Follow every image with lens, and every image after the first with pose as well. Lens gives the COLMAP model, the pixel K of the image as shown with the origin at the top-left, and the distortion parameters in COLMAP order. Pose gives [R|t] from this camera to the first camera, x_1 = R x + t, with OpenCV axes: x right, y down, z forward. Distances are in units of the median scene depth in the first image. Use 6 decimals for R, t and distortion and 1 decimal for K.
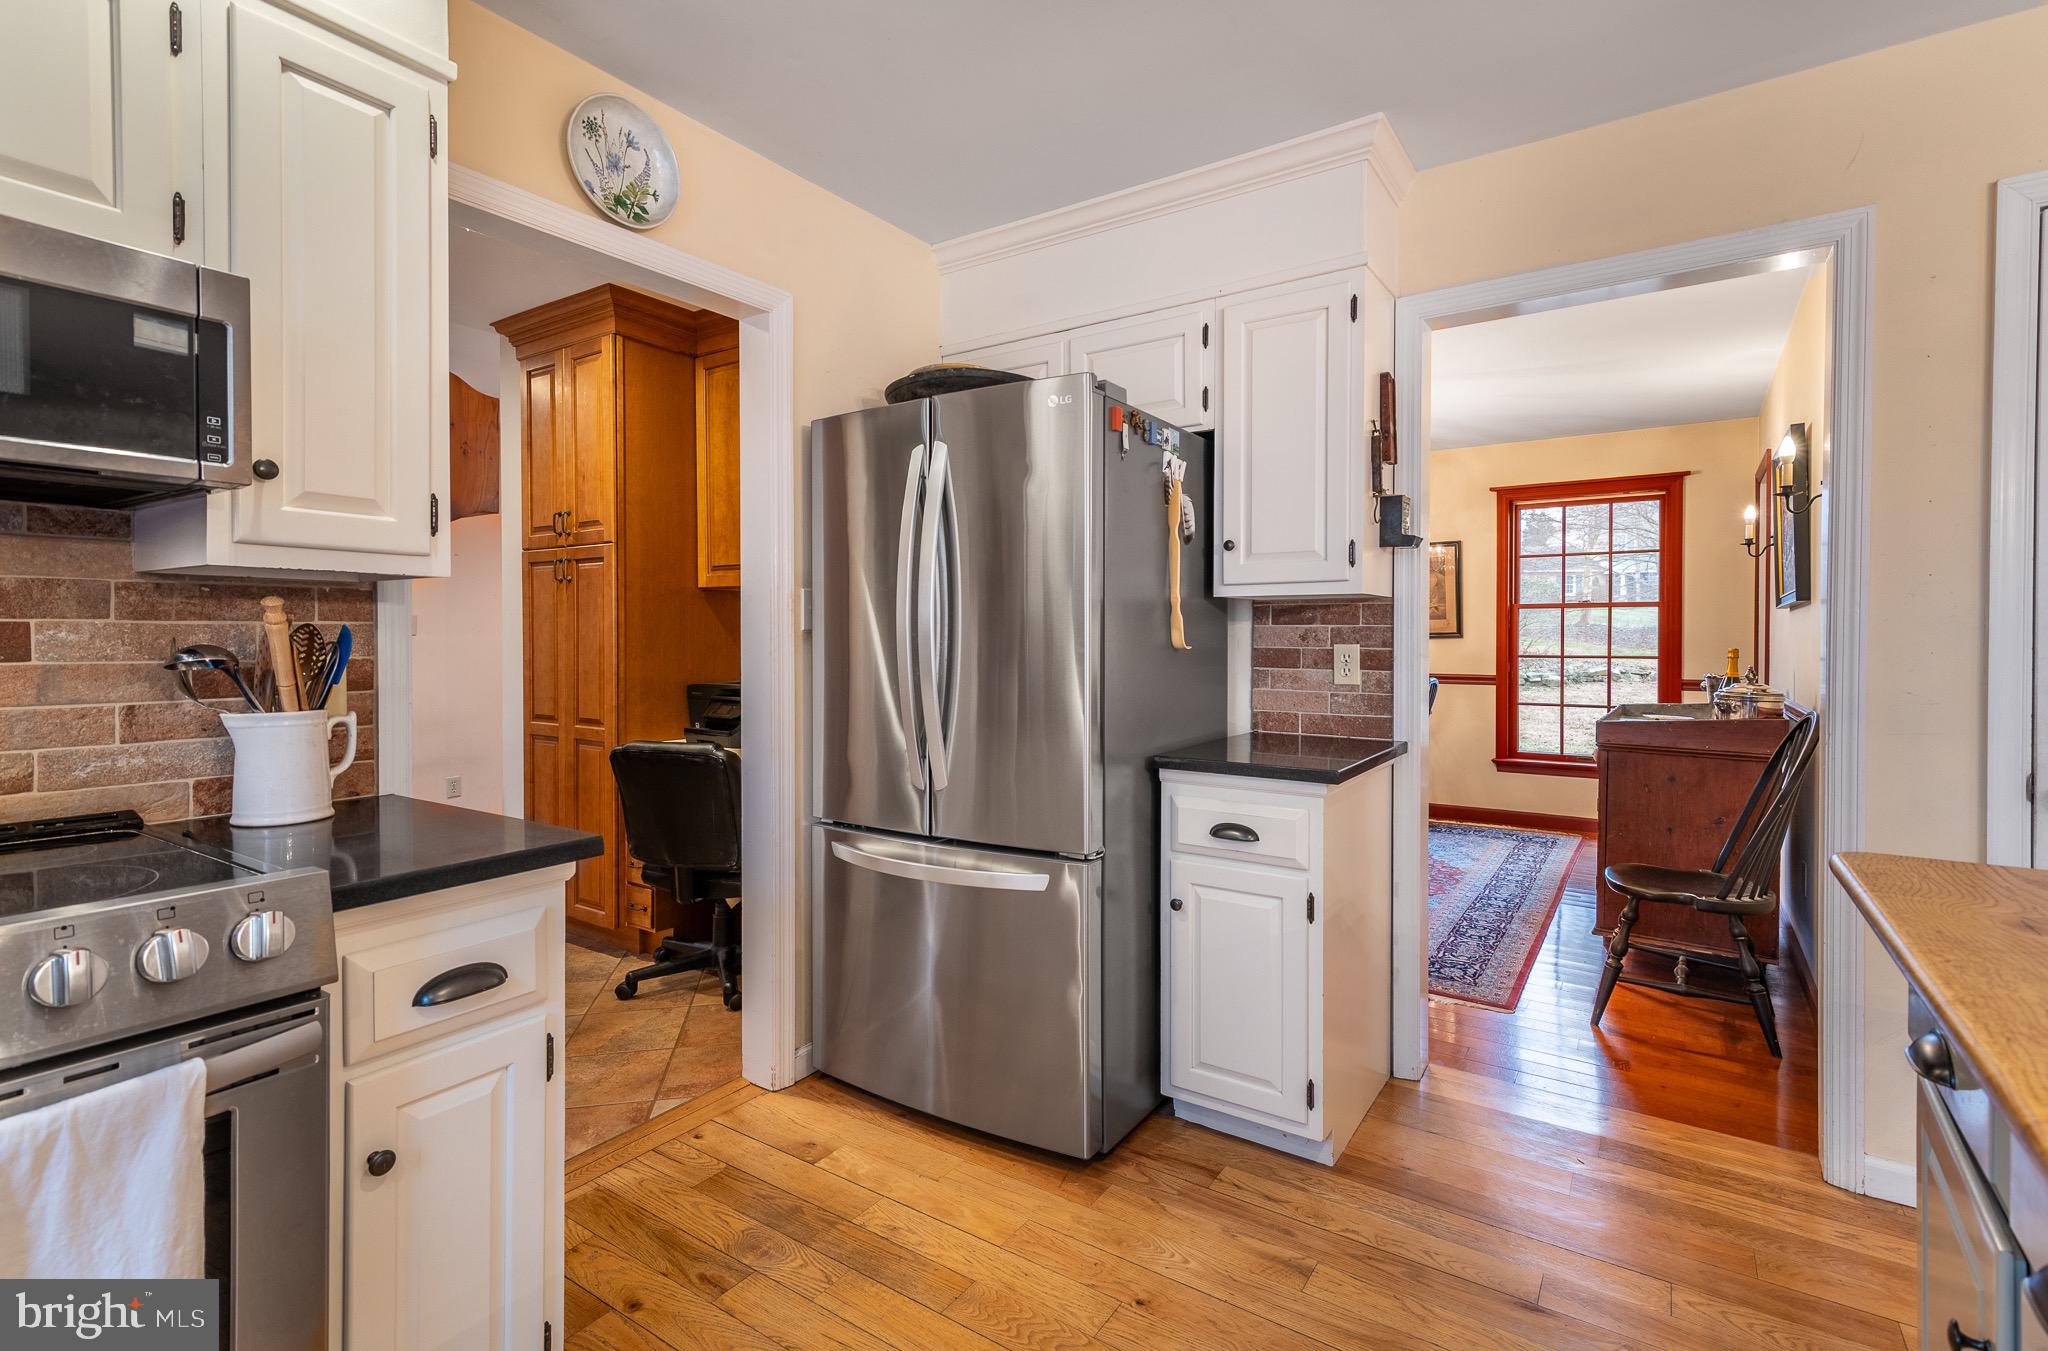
lens RADIAL K [[936.2, 0, 1030.7], [0, 936.2, 649.9], [0, 0, 1]] dist [0.021295, 0.000036]
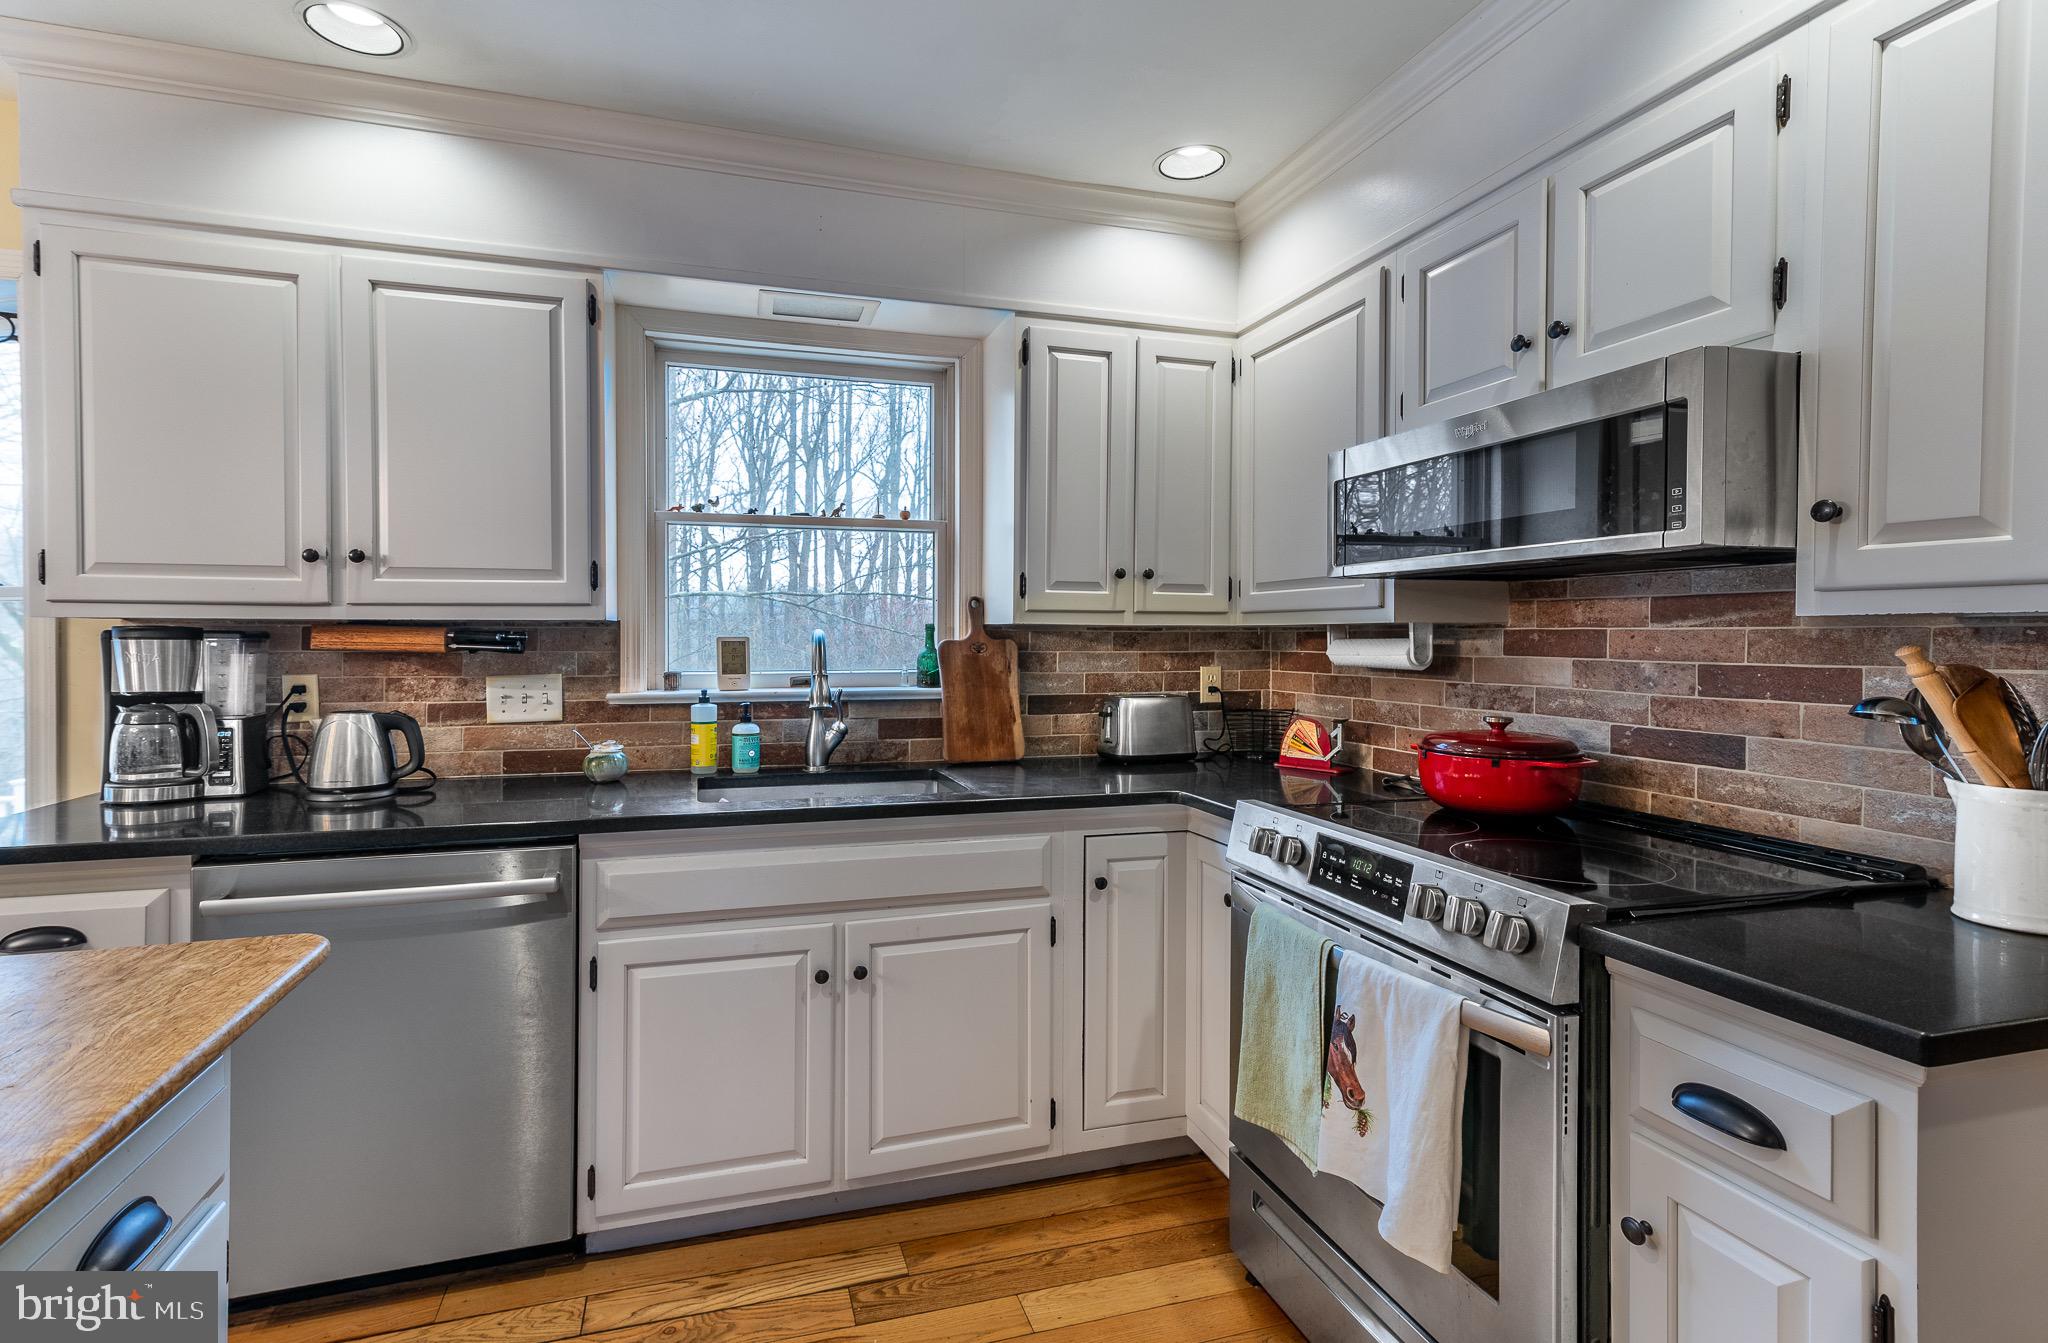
lens RADIAL K [[938.1, 0, 956.9], [0, 938.1, 640.0], [0, 0, 1]] dist [0.000708, 0.000069]
pose [[-0.649642, 0.001544, -0.760238, 0.383690], [-0.012074, 0.999851, 0.012348, -0.055731], [0.760144, 0.017201, -0.649527, 0.819874]]
